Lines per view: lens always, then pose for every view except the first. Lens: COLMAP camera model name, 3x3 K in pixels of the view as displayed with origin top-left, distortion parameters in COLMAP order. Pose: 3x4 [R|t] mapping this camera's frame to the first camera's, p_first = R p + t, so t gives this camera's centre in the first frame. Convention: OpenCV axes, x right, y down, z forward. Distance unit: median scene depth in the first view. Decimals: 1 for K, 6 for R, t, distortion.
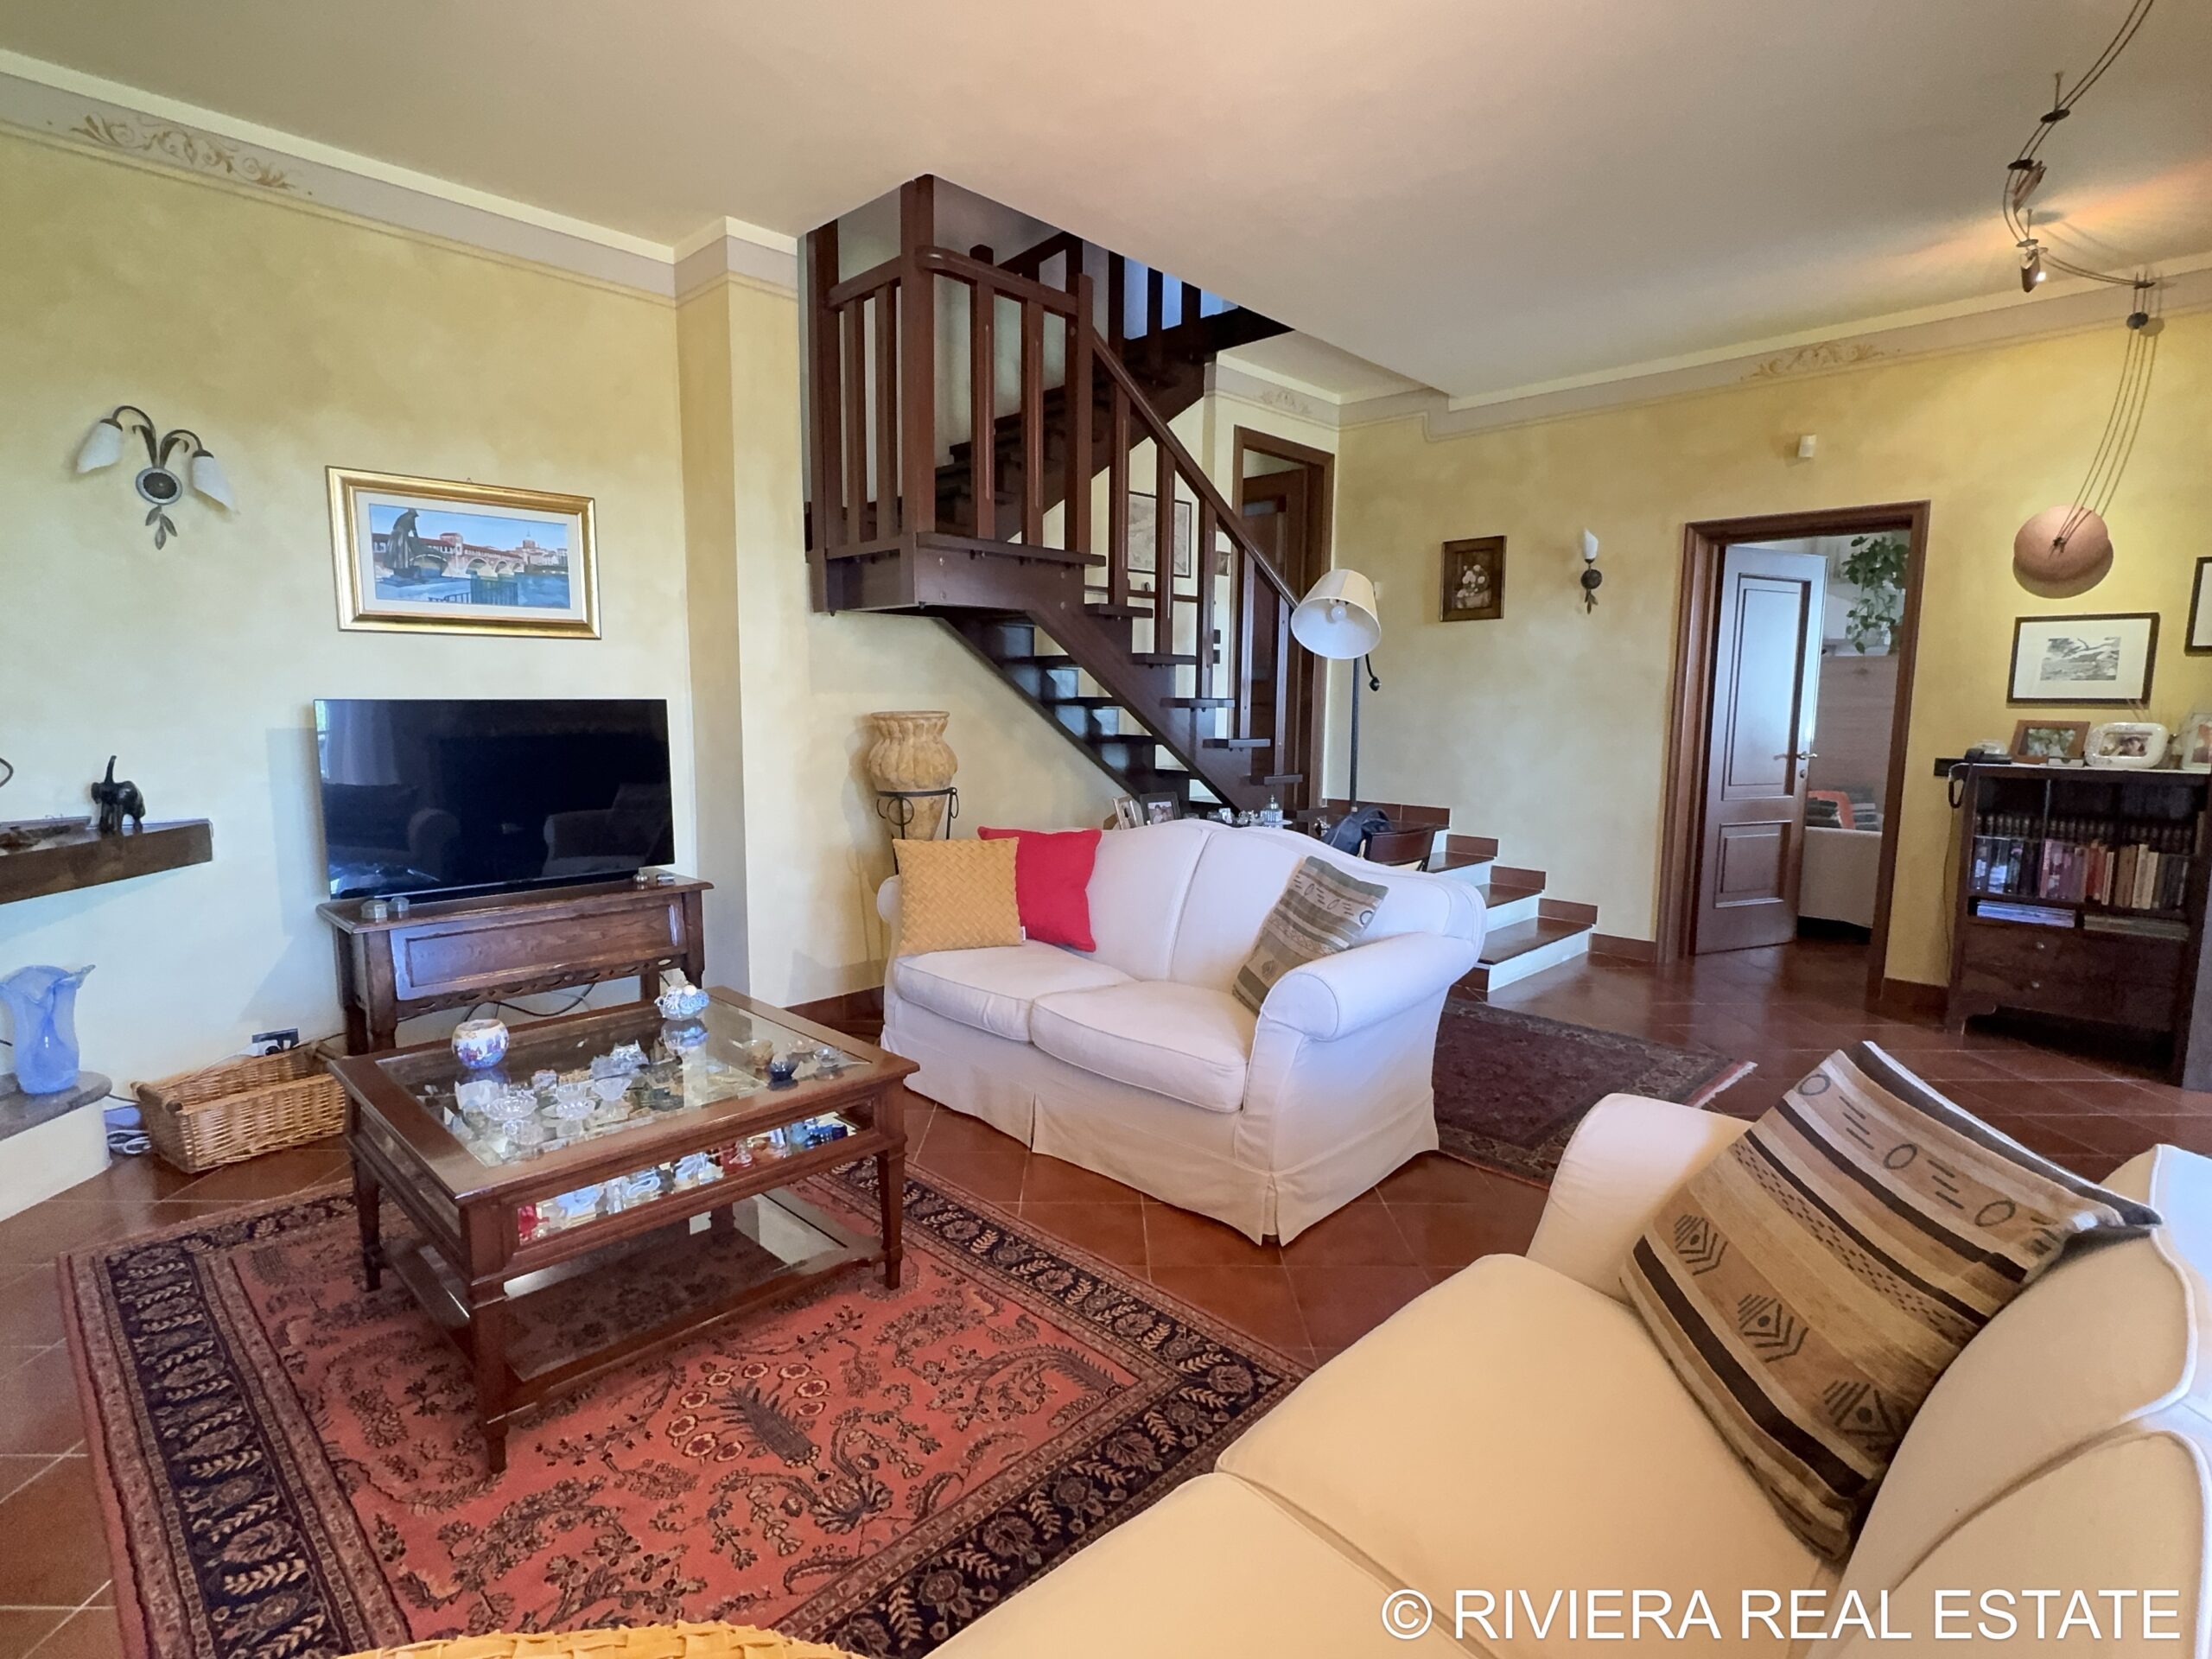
lens RADIAL K [[1101.9, 0, 1105.5], [0, 1101.9, 815.9], [0, 0, 1]] dist [-0.000743, -0.000435]
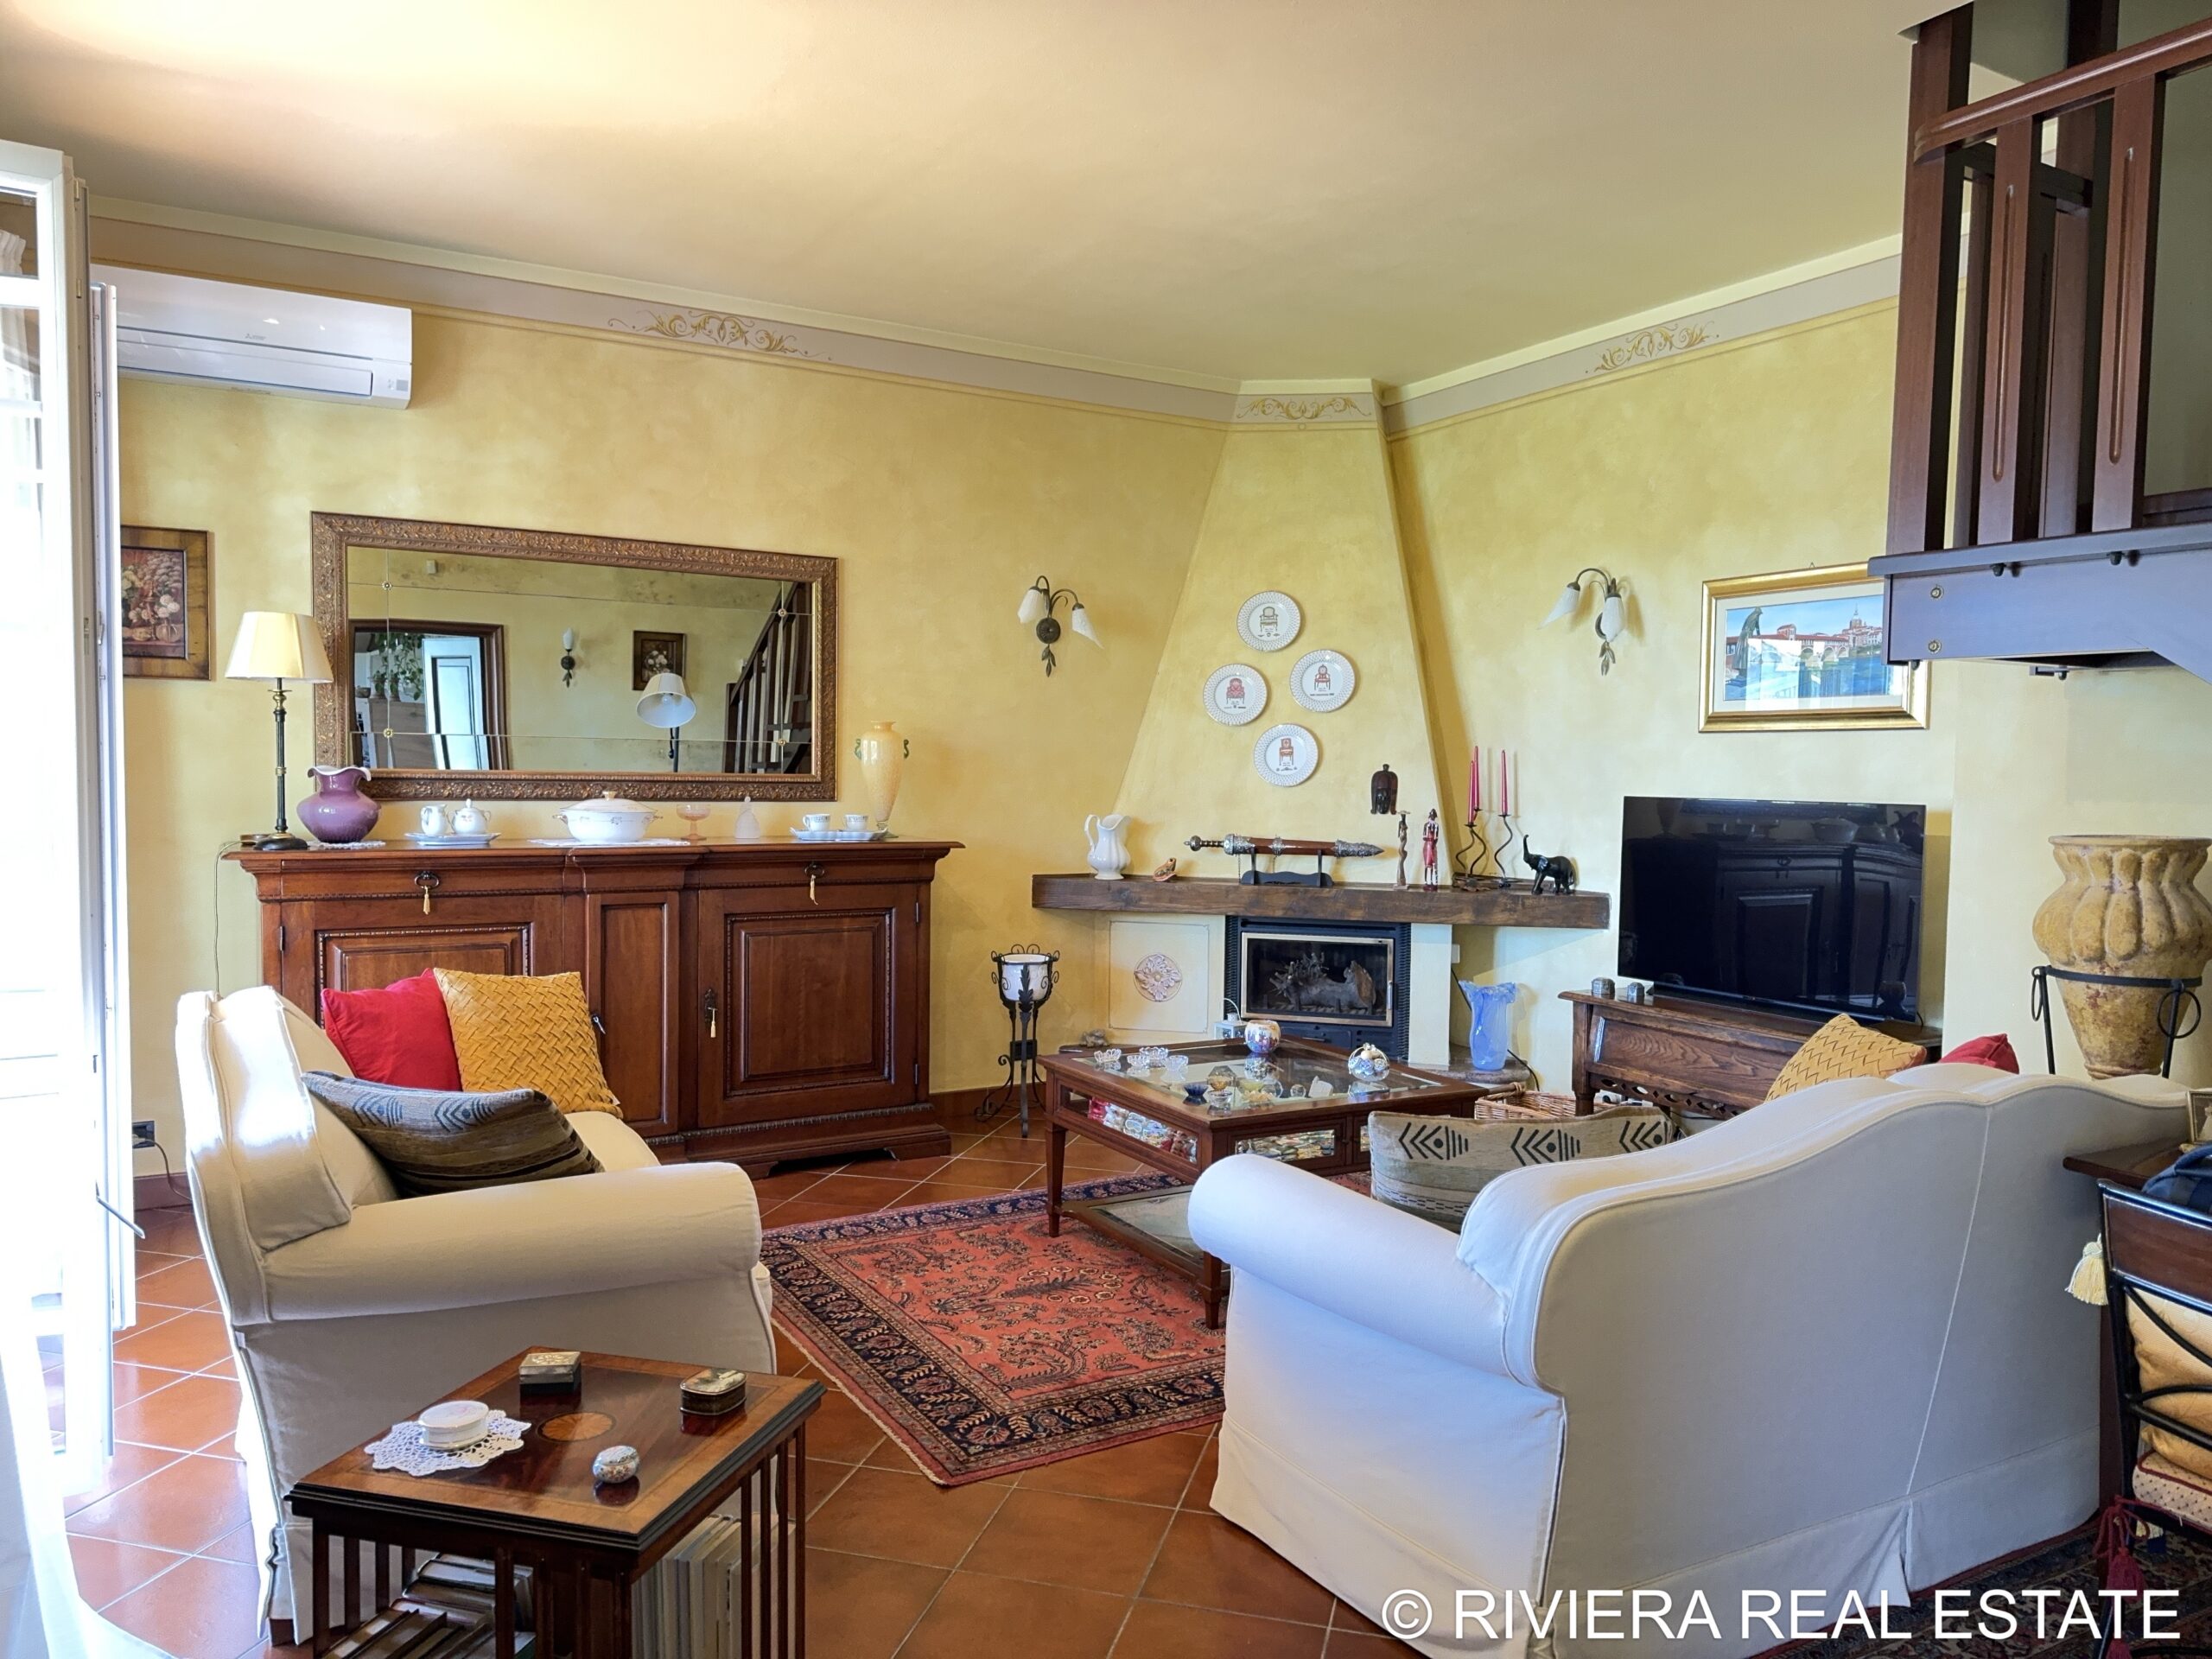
lens RADIAL K [[1568.9, 0, 1106.0], [0, 1568.9, 829.5], [0, 0, 1]] dist [0.054939, -0.062244]
pose [[-0.279900, 0.026632, -0.959660, 1.486579], [-0.126917, 0.989815, 0.064487, -0.163623], [0.951603, 0.139847, -0.273669, 1.422555]]
